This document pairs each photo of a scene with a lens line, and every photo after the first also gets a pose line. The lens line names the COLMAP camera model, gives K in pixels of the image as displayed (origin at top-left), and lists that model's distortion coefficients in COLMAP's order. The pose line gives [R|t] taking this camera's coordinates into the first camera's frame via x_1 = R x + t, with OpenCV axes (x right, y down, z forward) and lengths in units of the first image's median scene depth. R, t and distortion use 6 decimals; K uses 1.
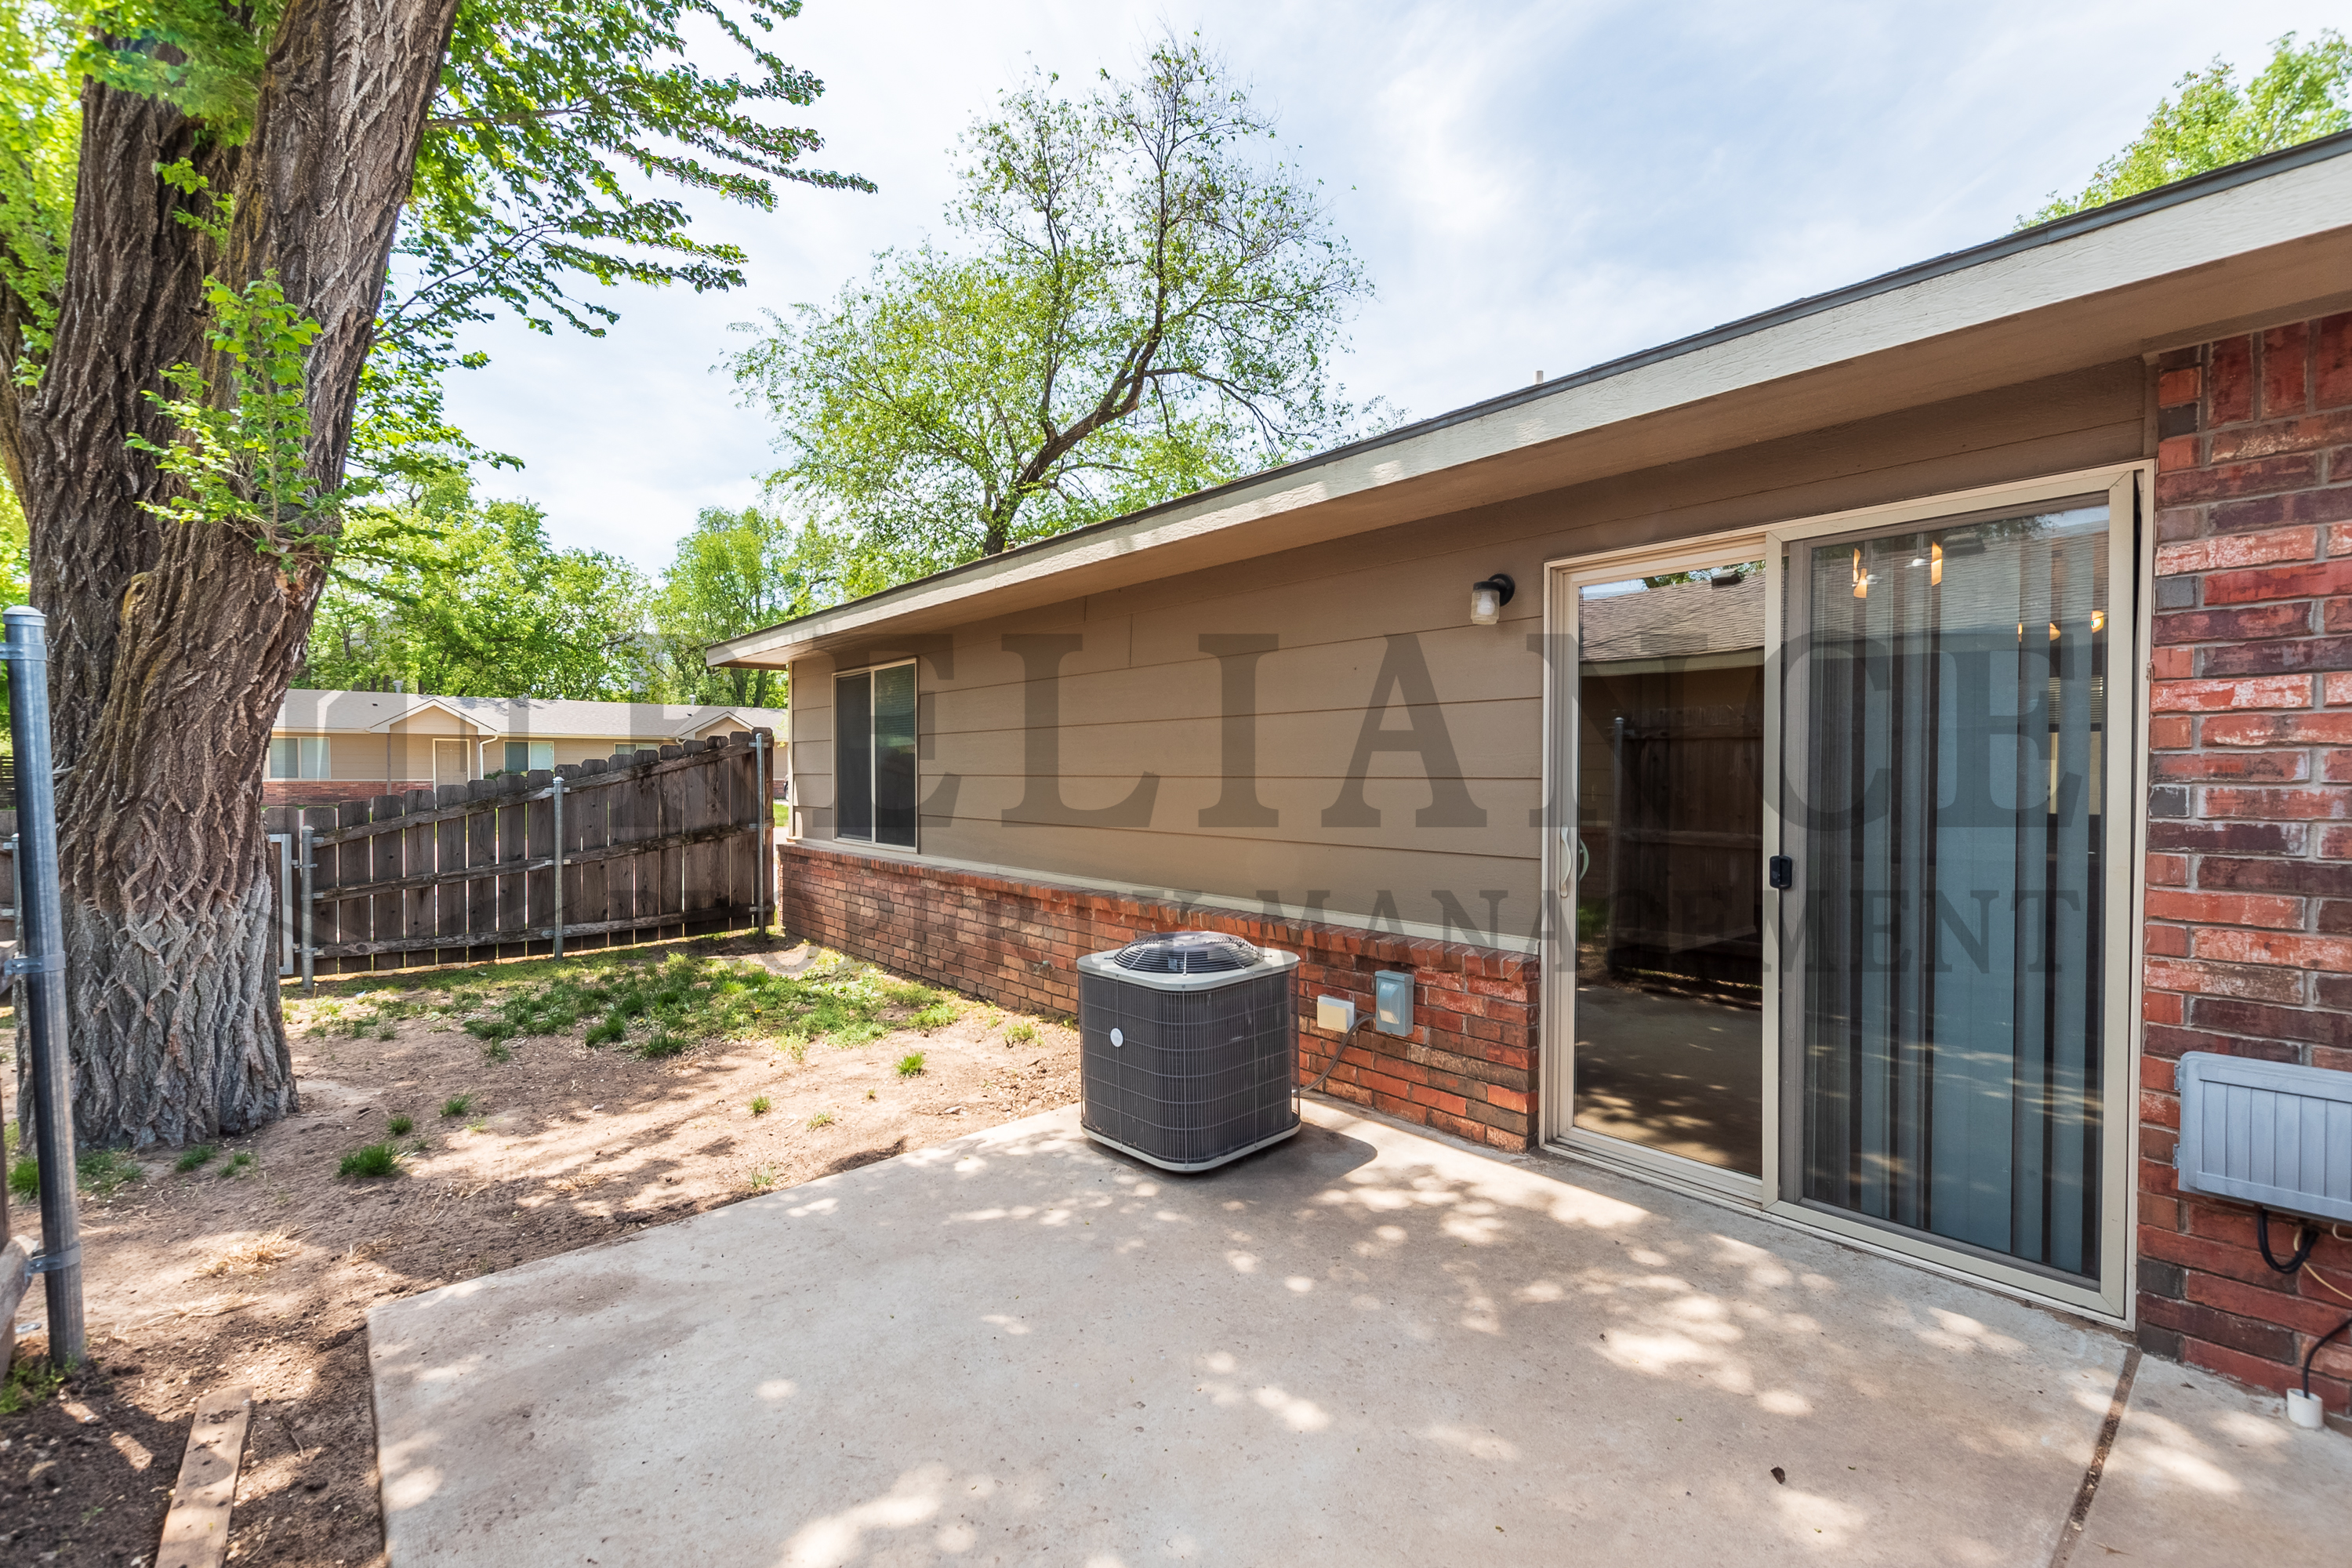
lens RADIAL K [[1040.3, 0, 1172.2], [0, 1040.3, 795.3], [0, 0, 1]] dist [0.001820, -0.000435]
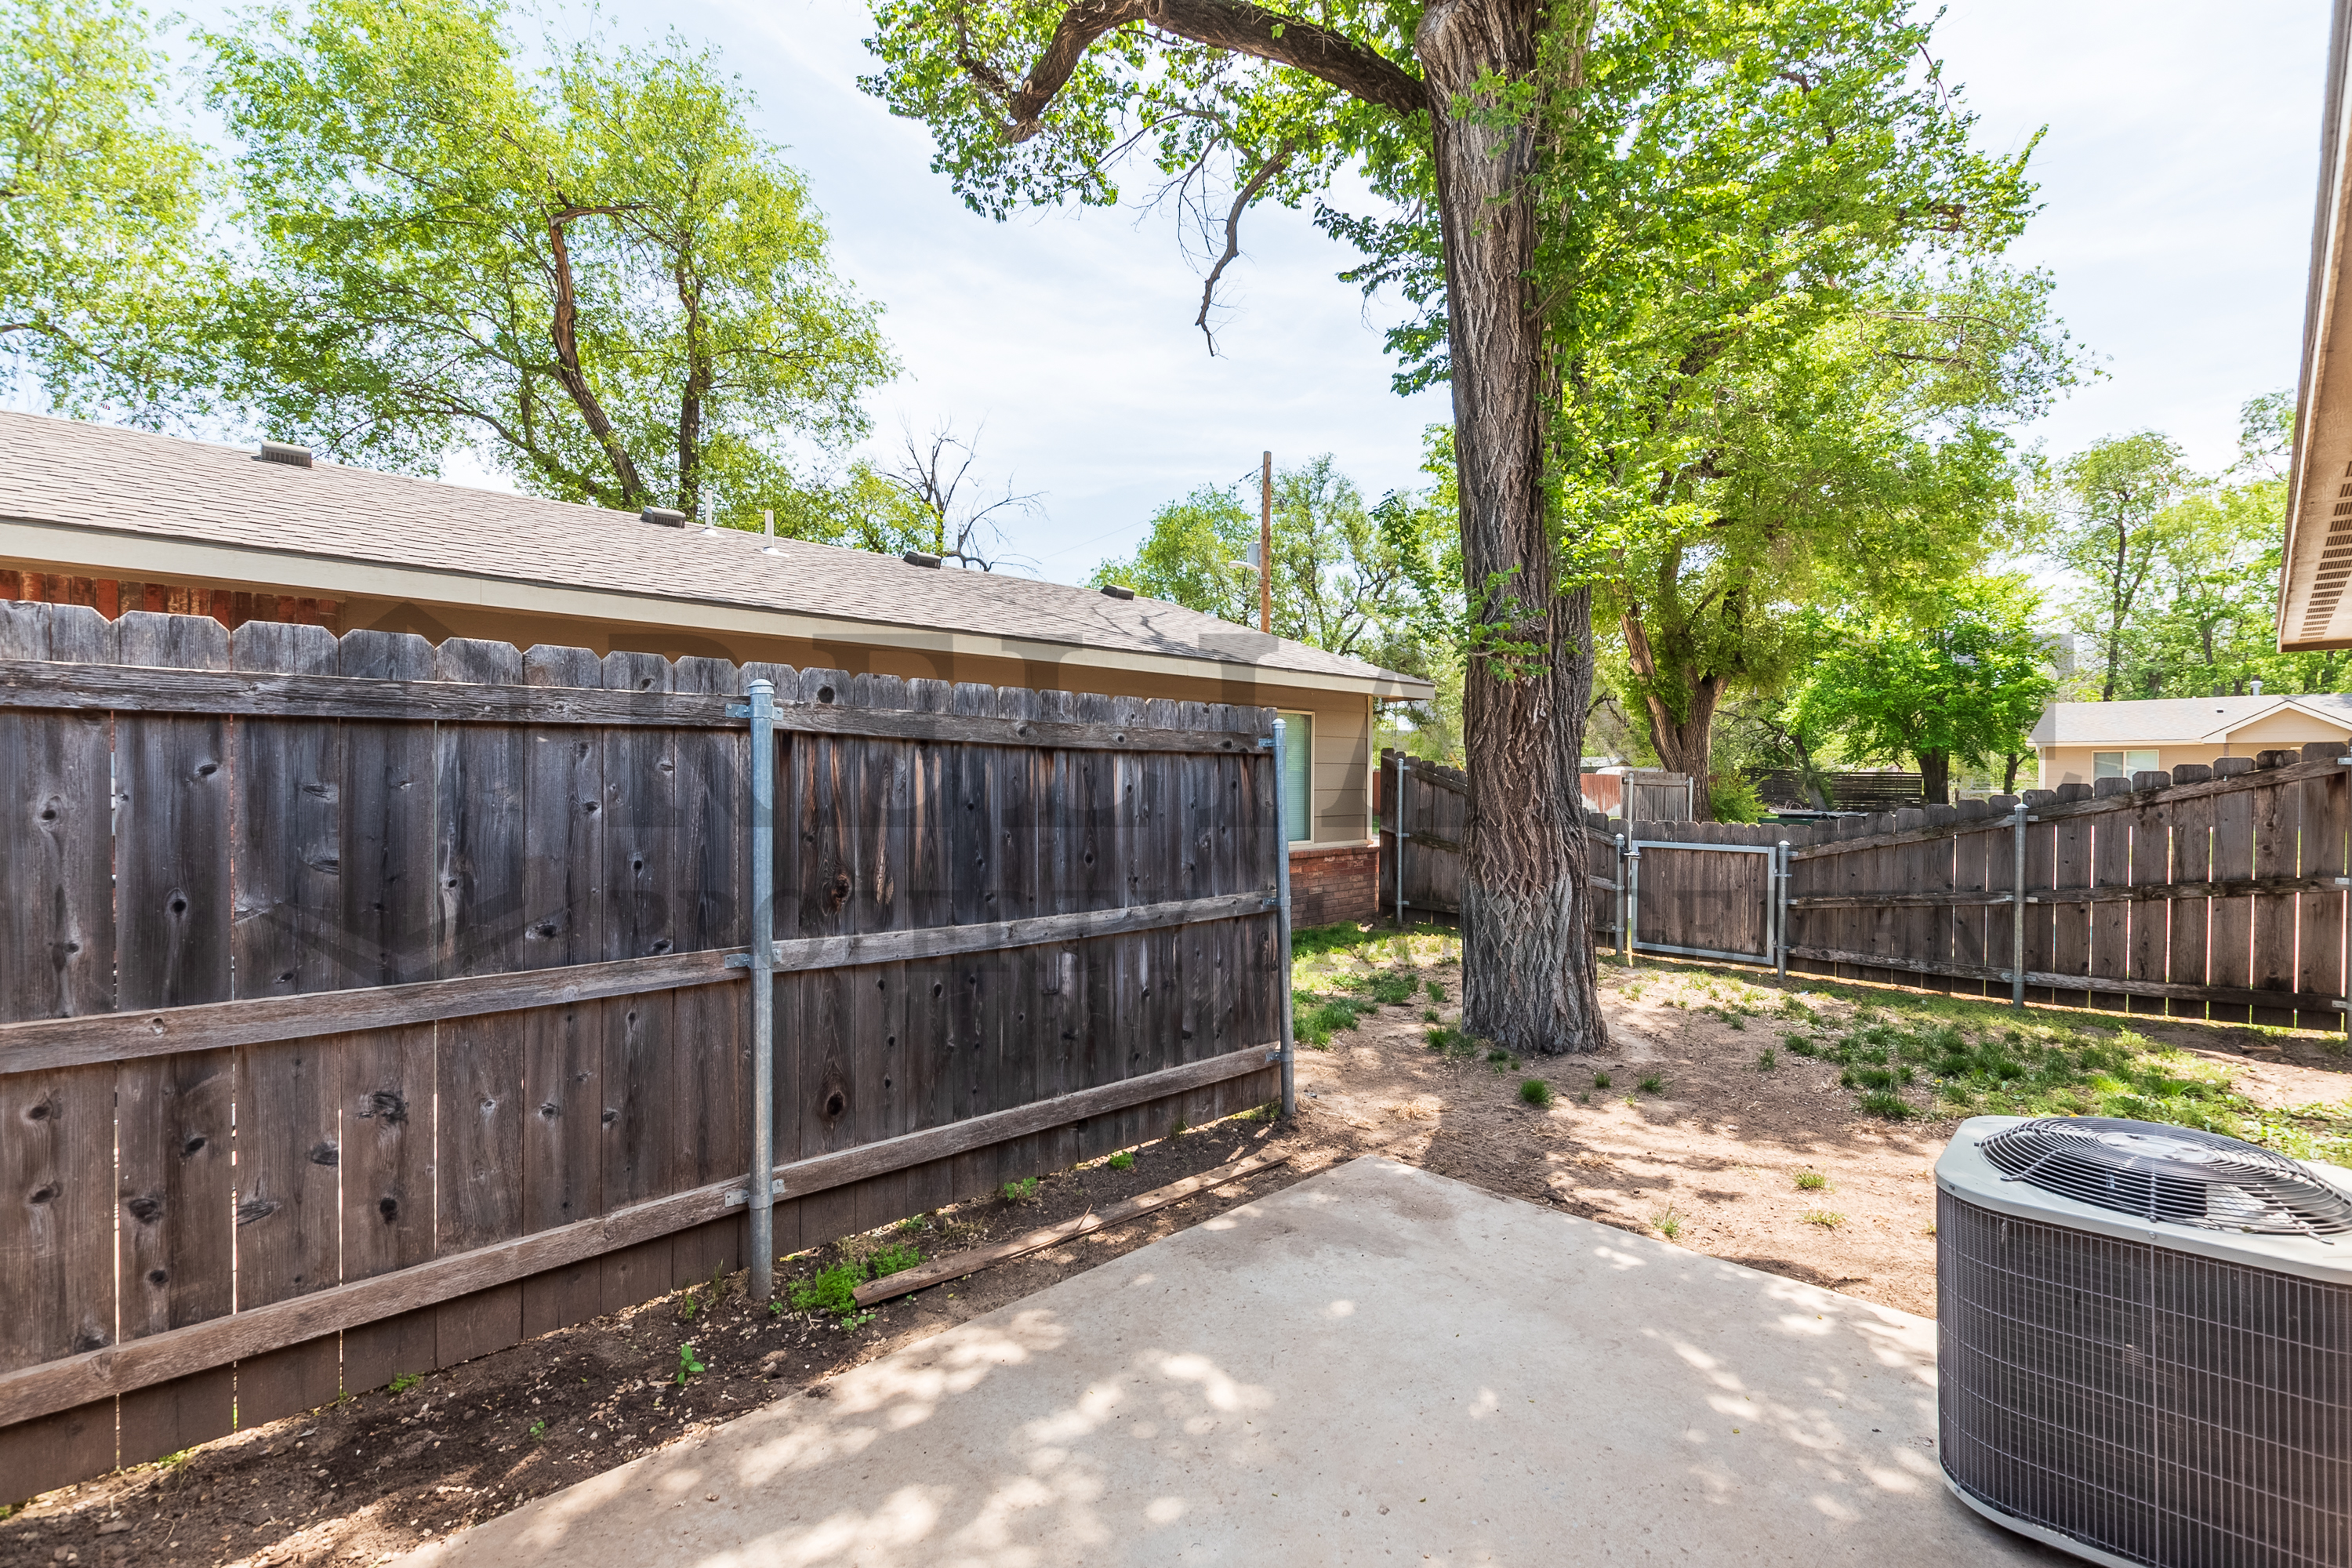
lens RADIAL K [[1040.3, 0, 1172.2], [0, 1040.3, 795.3], [0, 0, 1]] dist [0.001820, -0.000435]
pose [[0.021028, 0.015983, -0.999651, 0.518242], [-0.023470, 0.999605, 0.015488, -0.038727], [0.999503, 0.023136, 0.021395, 0.451946]]
